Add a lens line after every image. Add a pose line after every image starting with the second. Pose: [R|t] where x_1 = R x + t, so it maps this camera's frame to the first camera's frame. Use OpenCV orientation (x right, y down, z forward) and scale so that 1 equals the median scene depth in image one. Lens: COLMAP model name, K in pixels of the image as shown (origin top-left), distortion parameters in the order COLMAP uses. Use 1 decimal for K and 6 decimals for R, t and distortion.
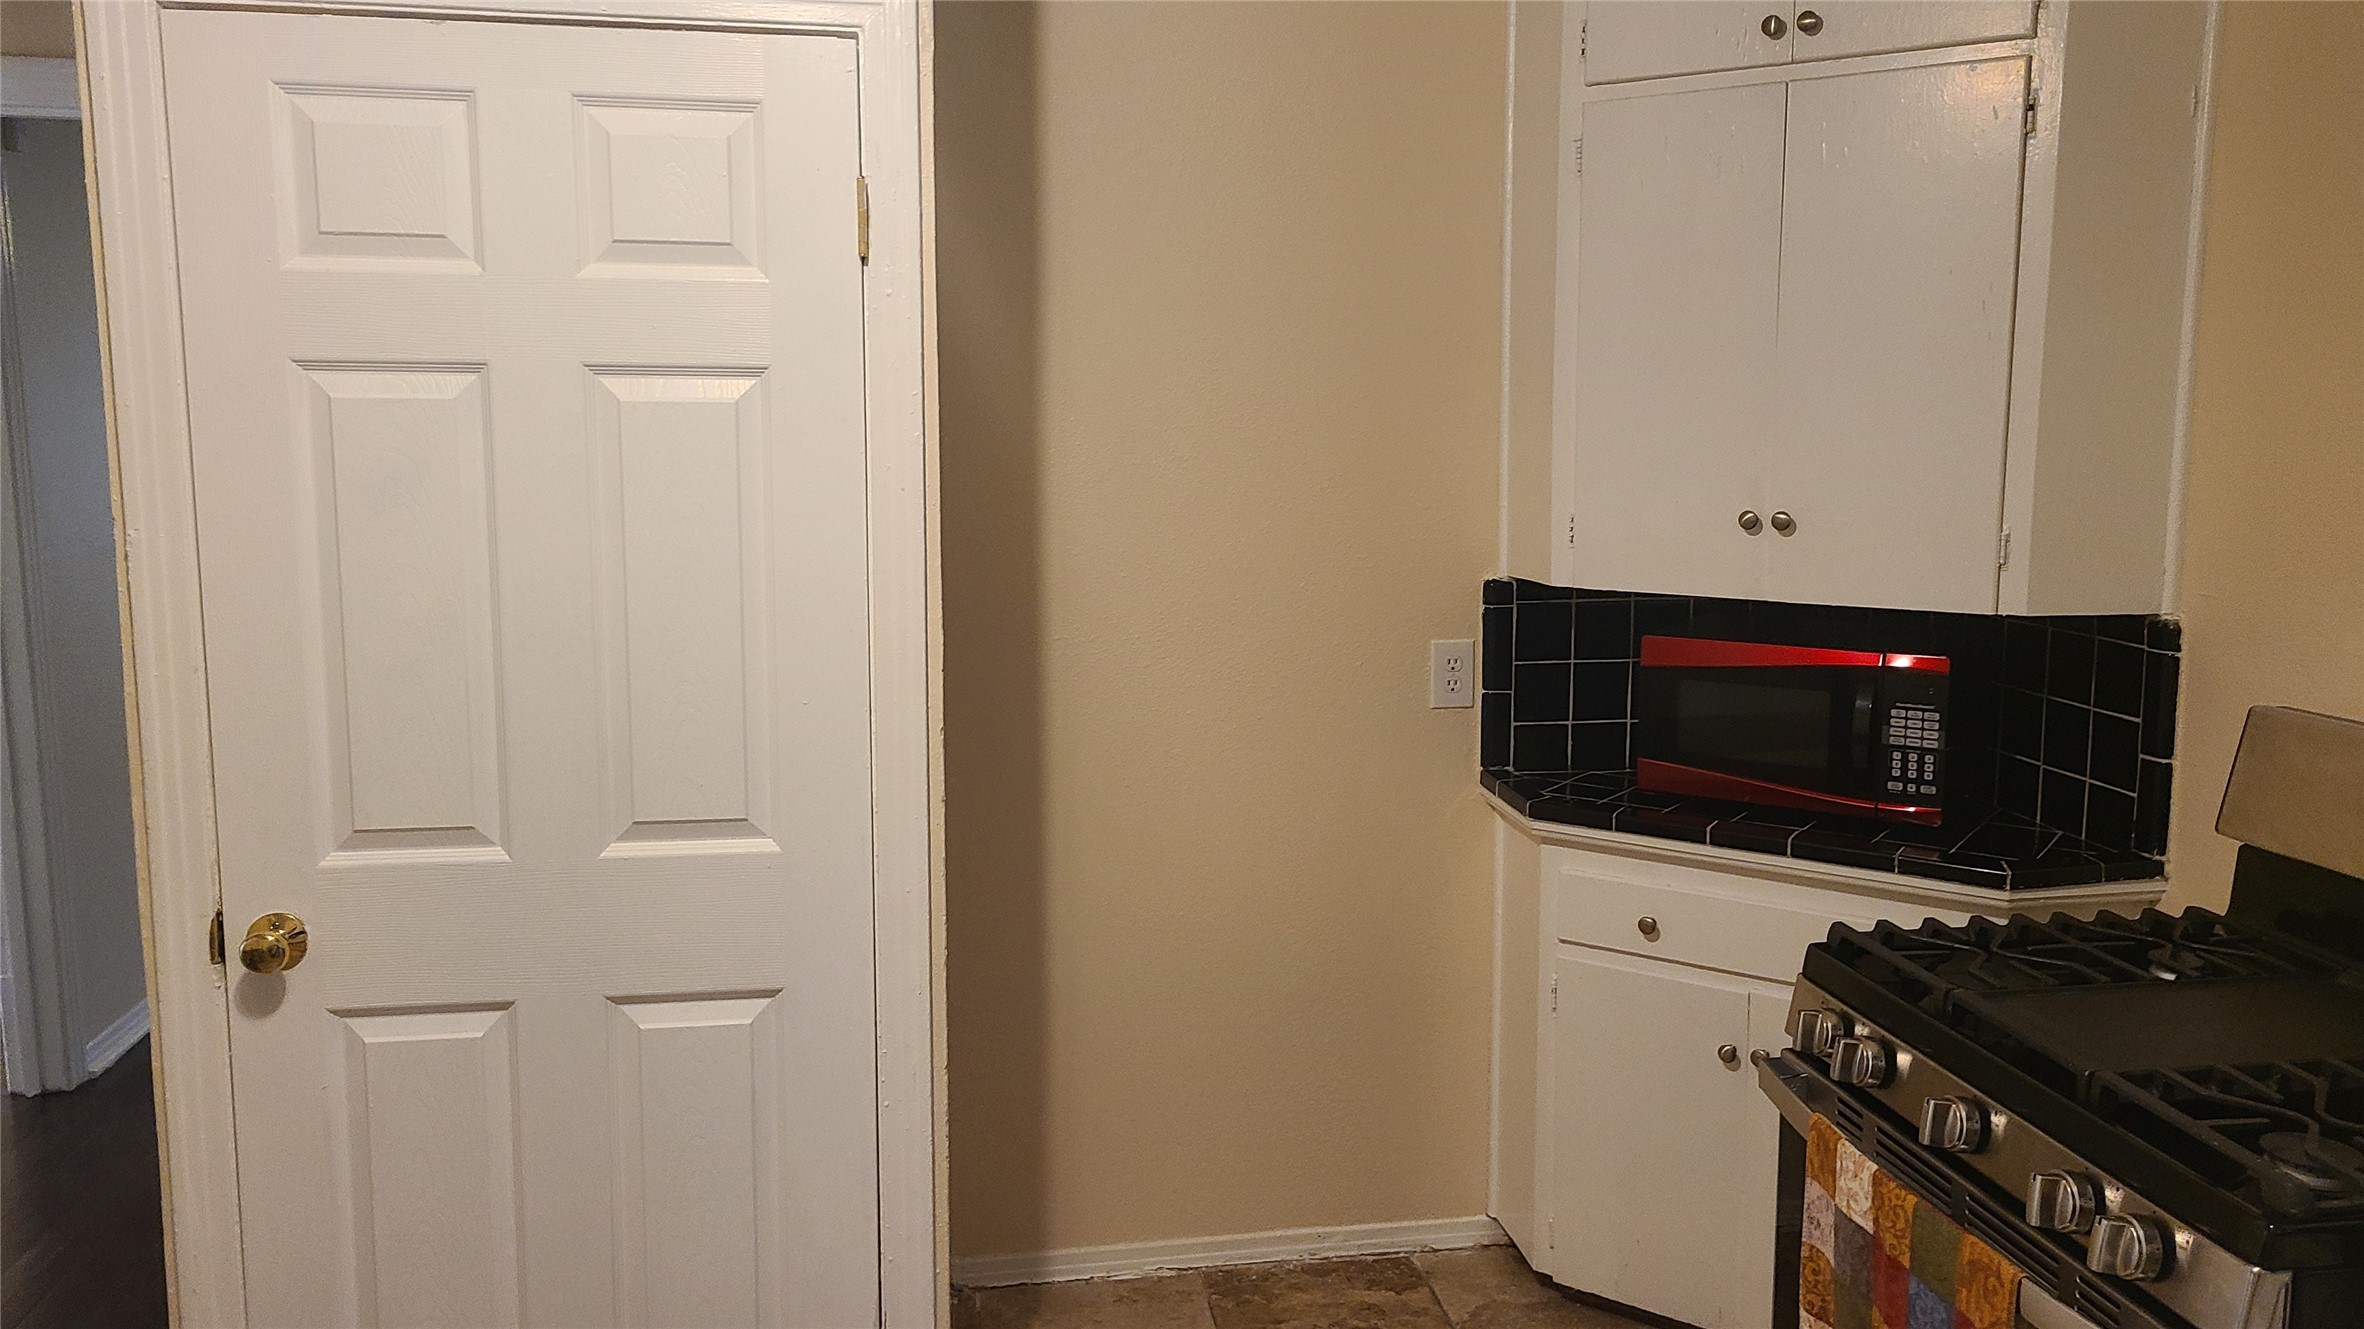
lens RADIAL K [[1779.4, 0, 1182.9], [0, 1779.4, 637.1], [0, 0, 1]] dist [0.033000, -0.004421]
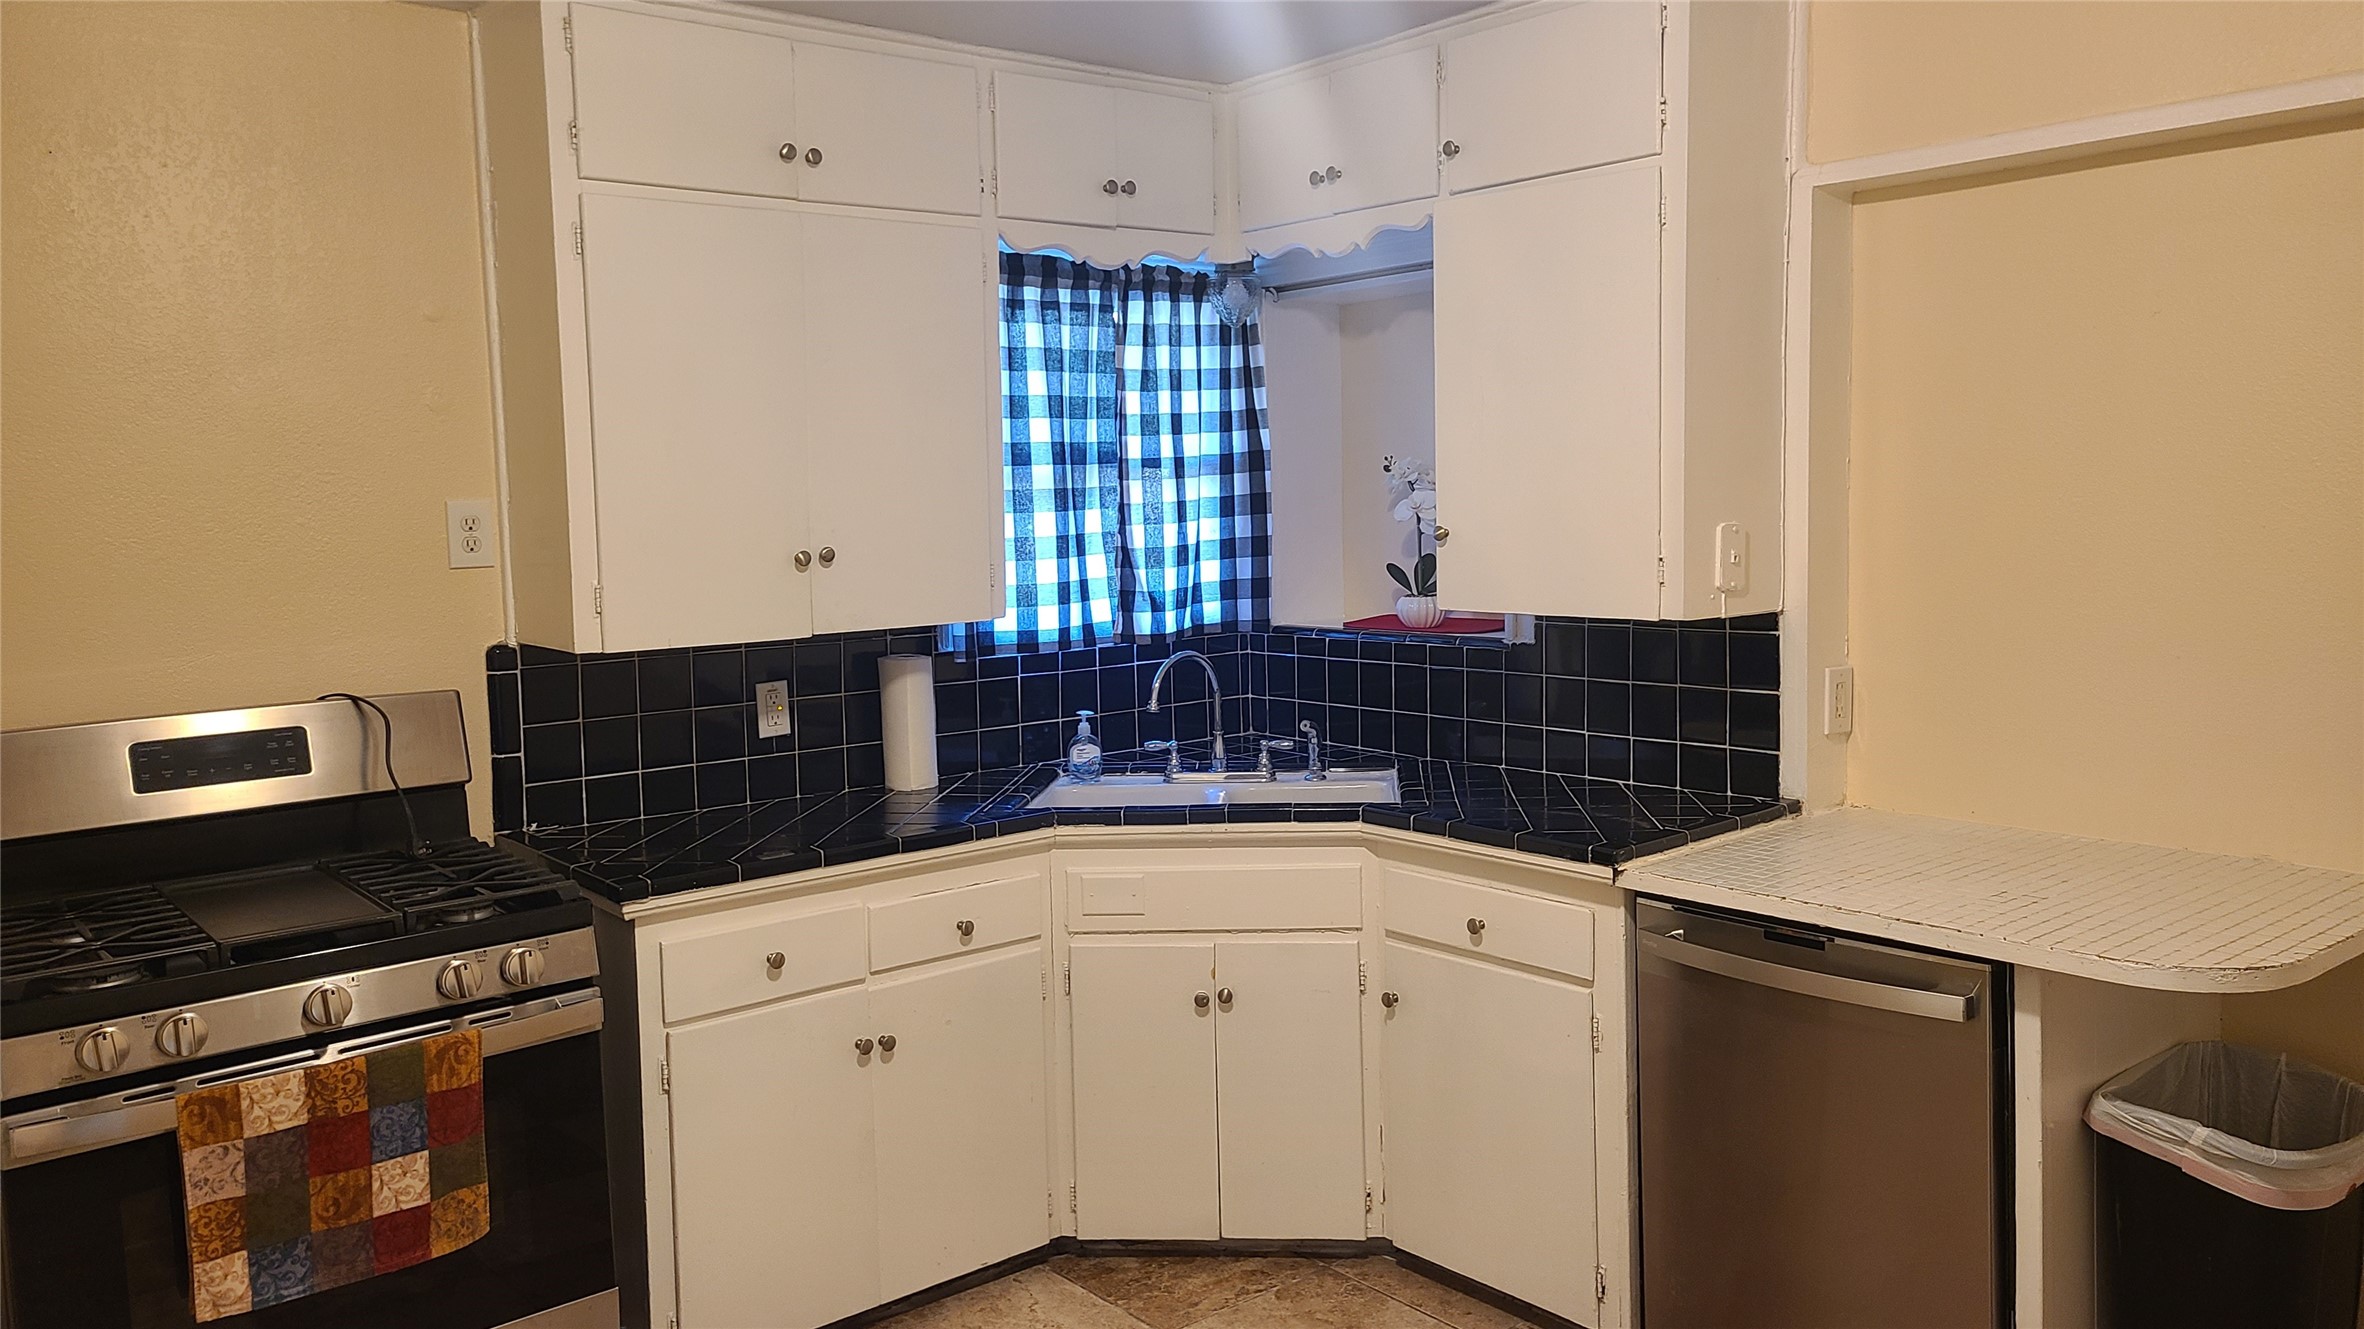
lens RADIAL K [[1799.1, 0, 1183.4], [0, 1799.1, 608.3], [0, 0, 1]] dist [0.029108, -0.001501]
pose [[-0.505295, -0.053844, 0.861265, -0.862604], [0.142058, 0.979245, 0.144563, -0.104898], [-0.851173, 0.195397, -0.487159, 0.862526]]
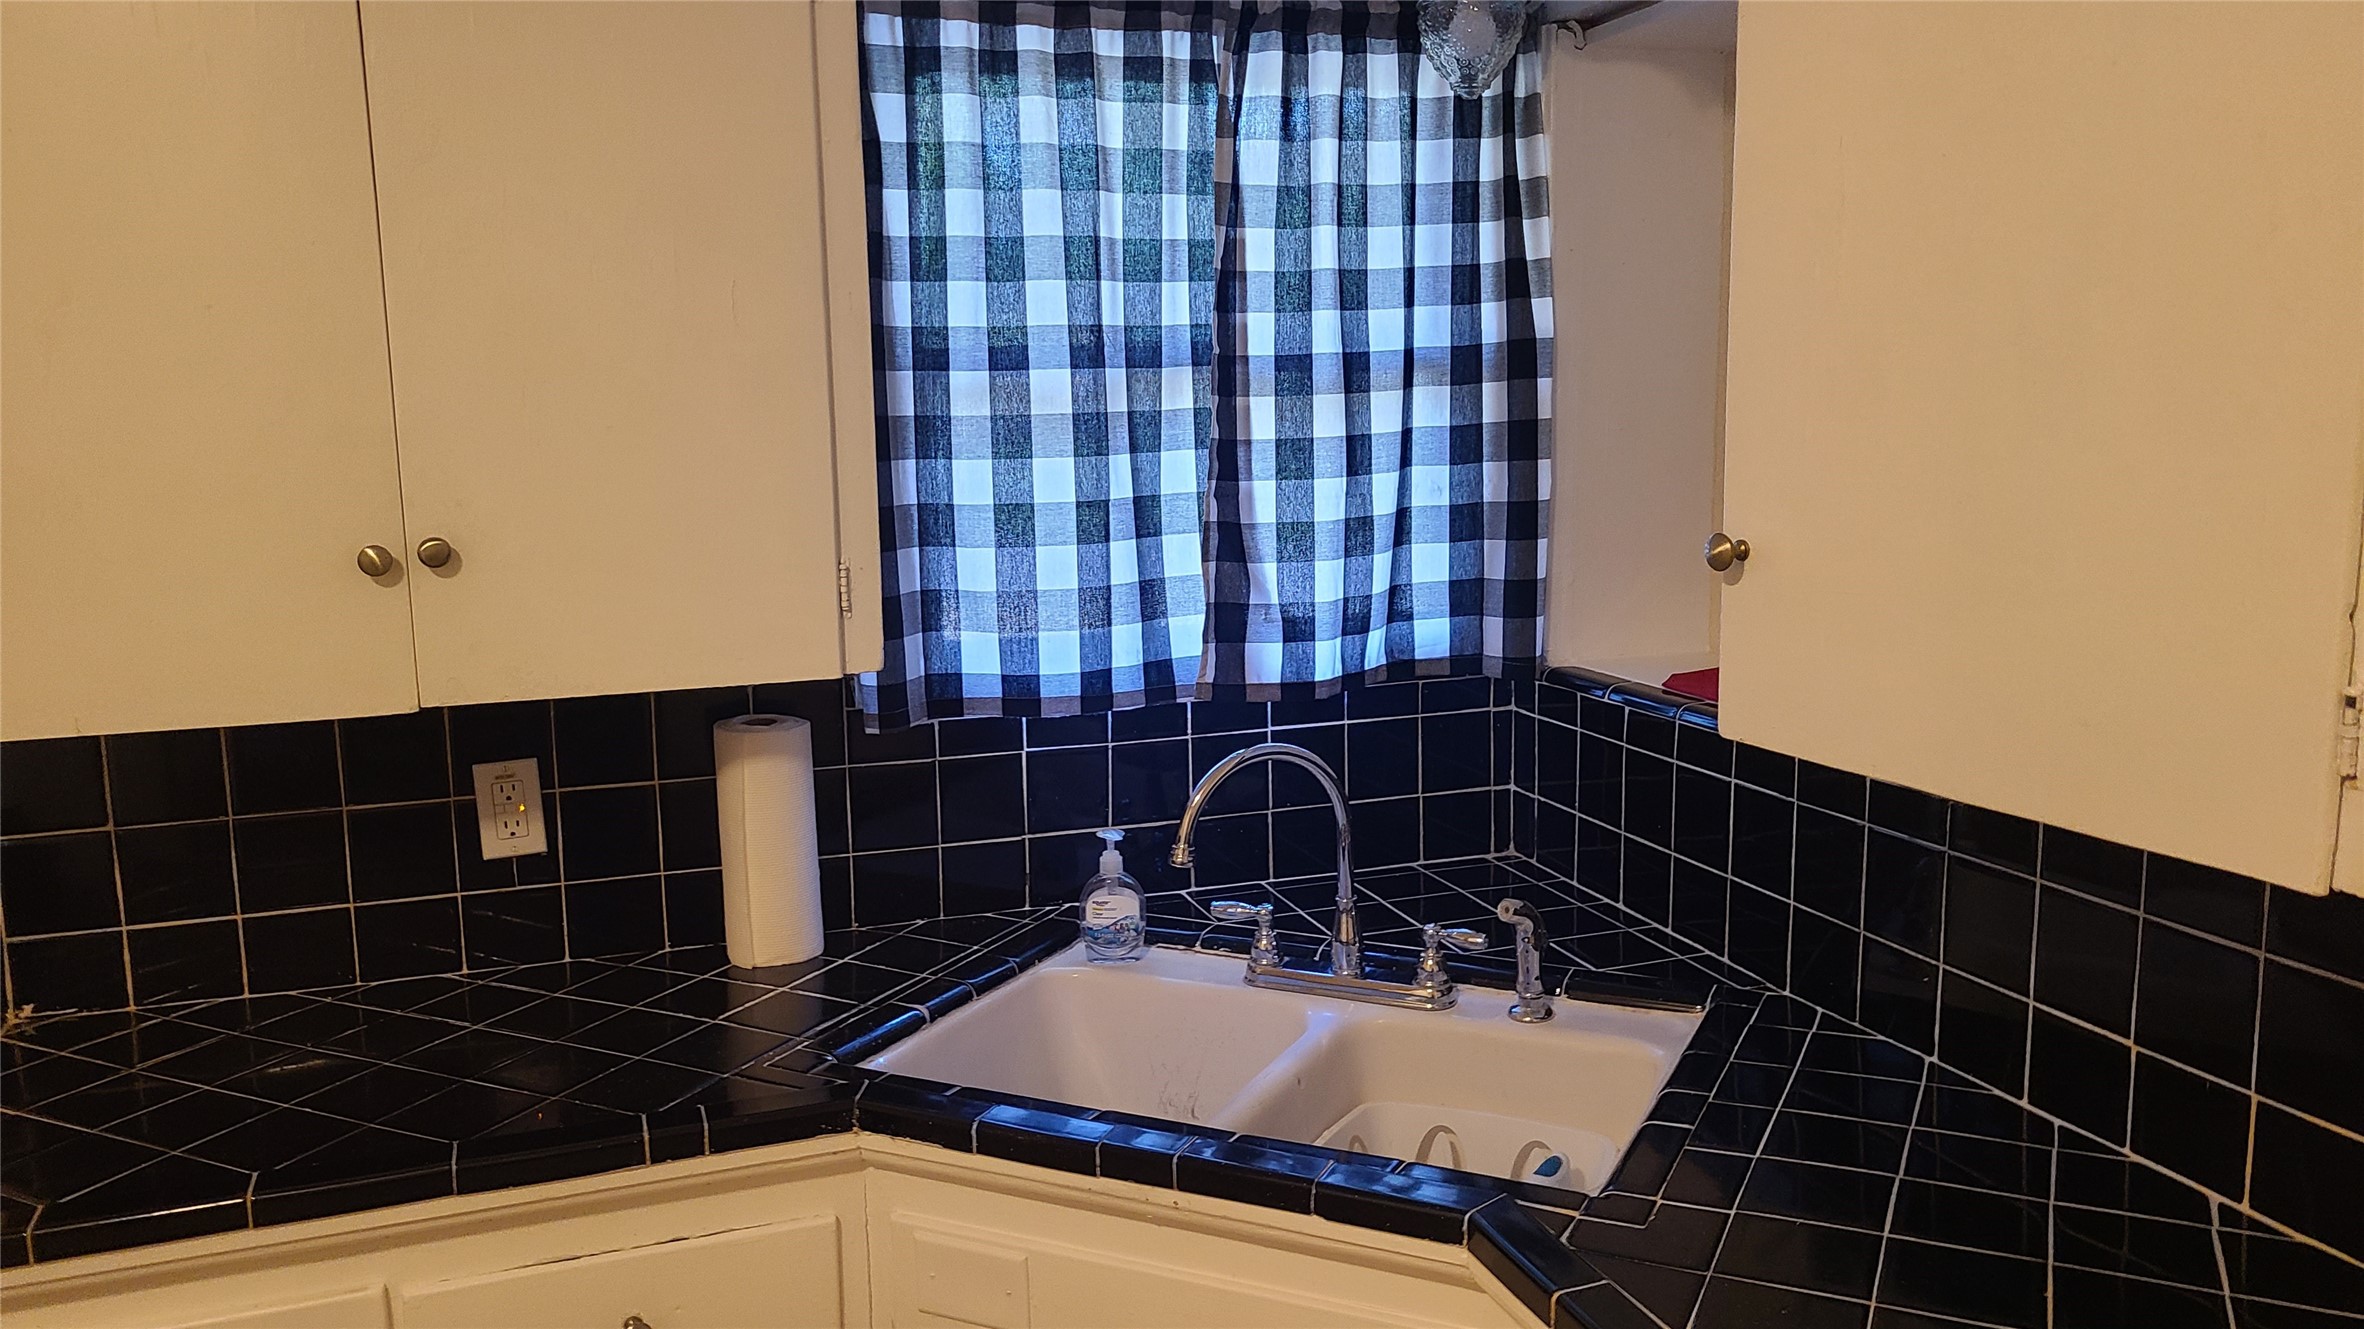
lens RADIAL K [[1779.4, 0, 1182.9], [0, 1779.4, 637.1], [0, 0, 1]] dist [0.033000, -0.004421]
pose [[-0.169531, -0.140365, 0.975478, -0.197778], [0.157812, 0.973166, 0.167459, -0.014261], [-0.972808, 0.182331, -0.142831, 0.174287]]
